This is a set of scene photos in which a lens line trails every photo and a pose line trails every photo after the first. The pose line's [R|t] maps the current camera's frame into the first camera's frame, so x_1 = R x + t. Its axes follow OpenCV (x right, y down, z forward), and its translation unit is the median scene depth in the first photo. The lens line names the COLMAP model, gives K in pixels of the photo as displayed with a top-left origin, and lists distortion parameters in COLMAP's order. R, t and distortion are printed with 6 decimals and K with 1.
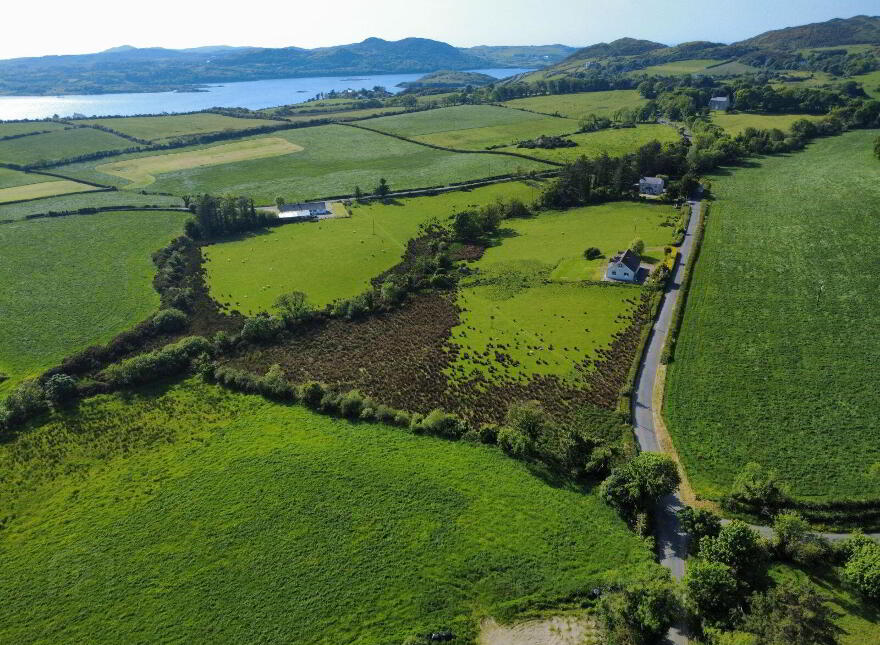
lens RADIAL K [[669.6, 0, 454.2], [0, 669.6, 321.8], [0, 0, 1]] dist [0.001071, -0.006322]
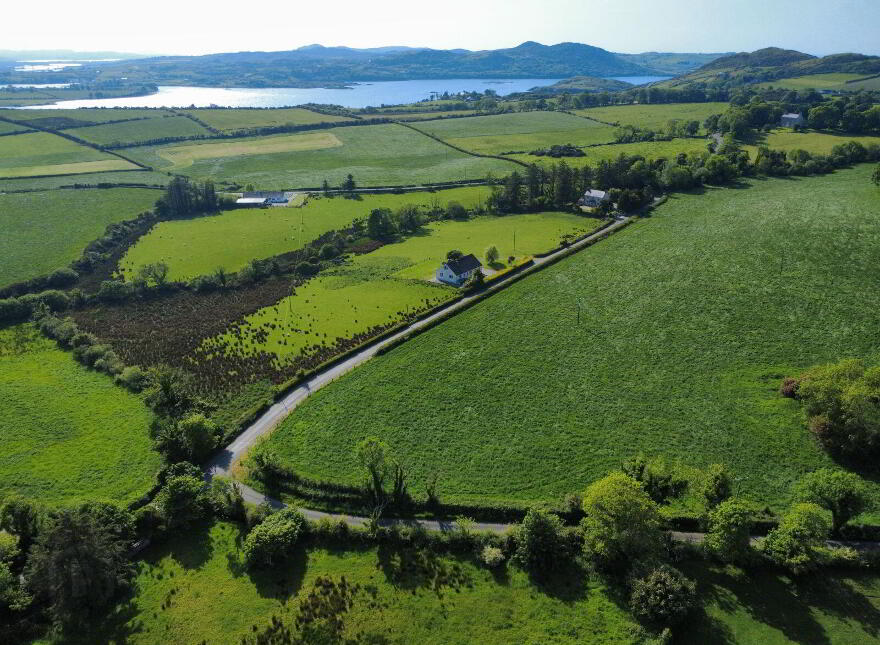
lens RADIAL K [[669.6, 0, 454.2], [0, 669.6, 321.8], [0, 0, 1]] dist [0.001071, -0.006322]
pose [[0.968548, 0.112262, -0.222064, 0.164256], [-0.113263, 0.993531, 0.008267, -0.003692], [0.221556, 0.017145, 0.974997, -0.002535]]
